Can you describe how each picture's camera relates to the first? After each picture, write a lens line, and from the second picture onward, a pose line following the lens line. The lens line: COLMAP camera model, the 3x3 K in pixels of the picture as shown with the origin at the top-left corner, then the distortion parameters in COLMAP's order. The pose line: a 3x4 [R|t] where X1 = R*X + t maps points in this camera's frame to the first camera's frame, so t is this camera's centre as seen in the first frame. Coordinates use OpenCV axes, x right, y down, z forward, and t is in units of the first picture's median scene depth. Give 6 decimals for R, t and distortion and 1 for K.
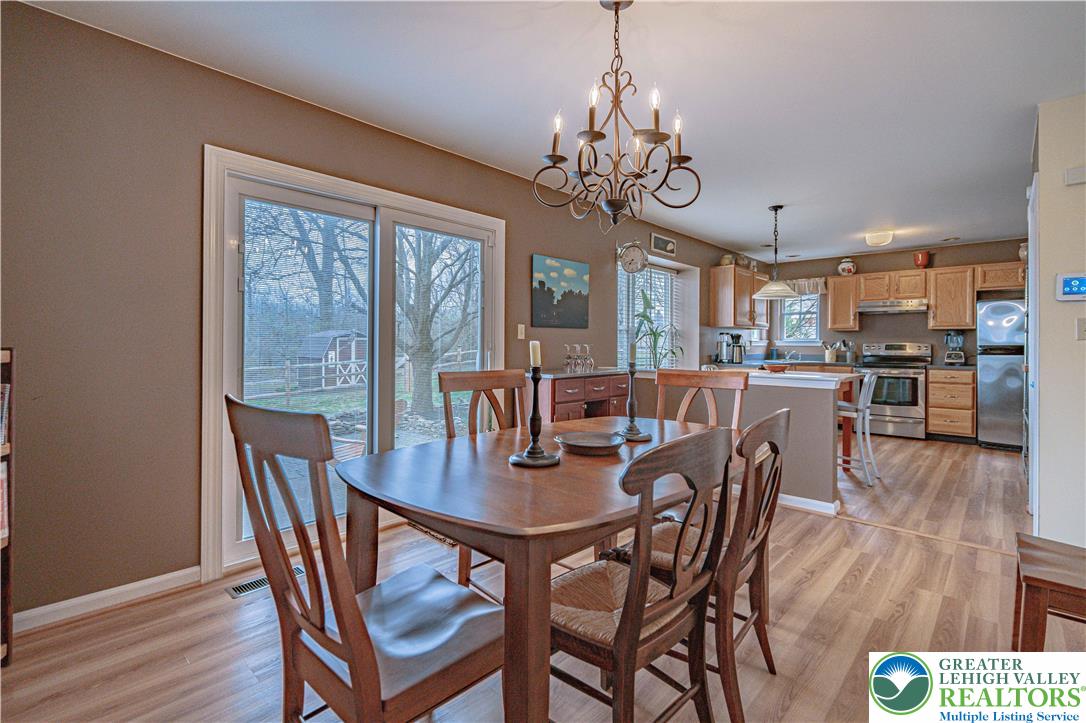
lens RADIAL K [[500.7, 0, 539.6], [0, 500.7, 344.5], [0, 0, 1]] dist [-0.003337, 0.000998]
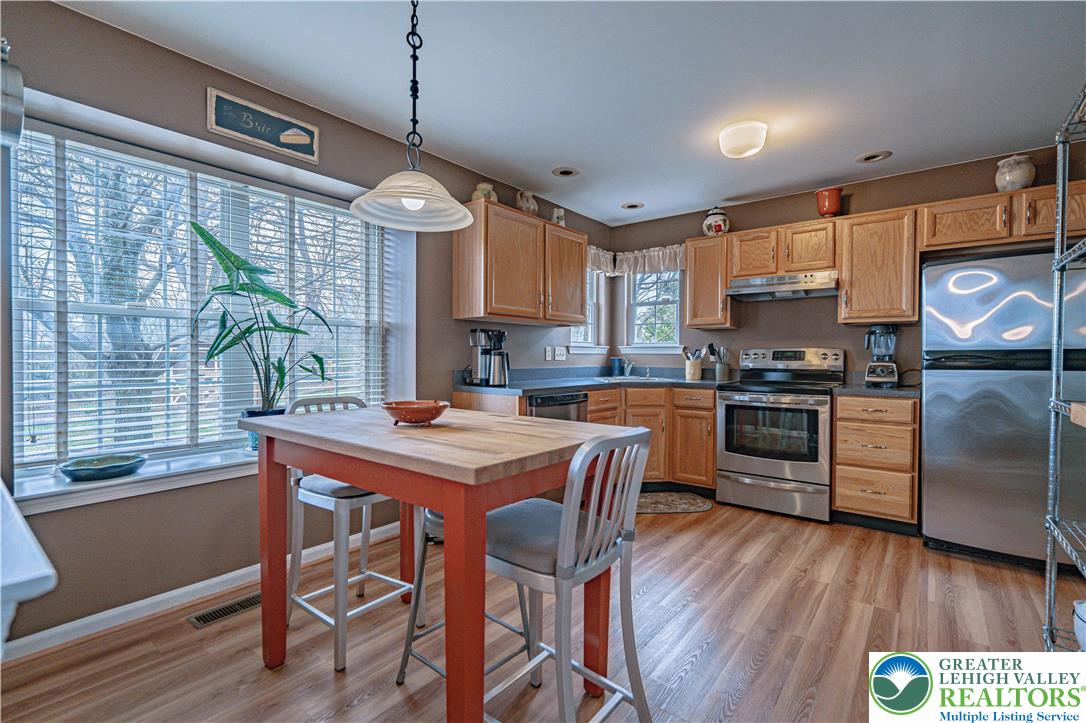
lens RADIAL K [[500.7, 0, 533.6], [0, 500.7, 362.6], [0, 0, 1]] dist [-0.003337, 0.000998]
pose [[0.996992, -0.004369, 0.077376, 0.385544], [0.003234, 0.999886, 0.014781, 0.004462], [-0.077431, -0.014486, 0.996892, 0.456527]]
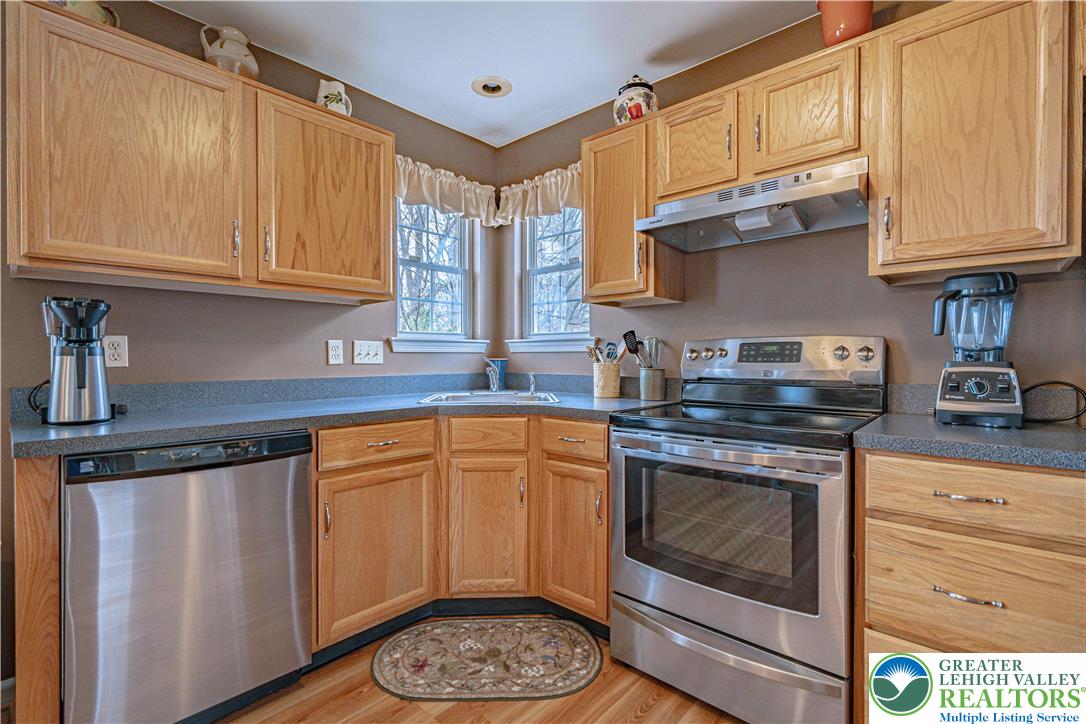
lens RADIAL K [[500.7, 0, 541.1], [0, 500.7, 360.9], [0, 0, 1]] dist [-0.003337, 0.000998]
pose [[0.999760, -0.009703, 0.019640, 0.605547], [0.009565, 0.999929, 0.007133, 0.007928], [-0.019708, -0.006943, 0.999782, 0.750214]]
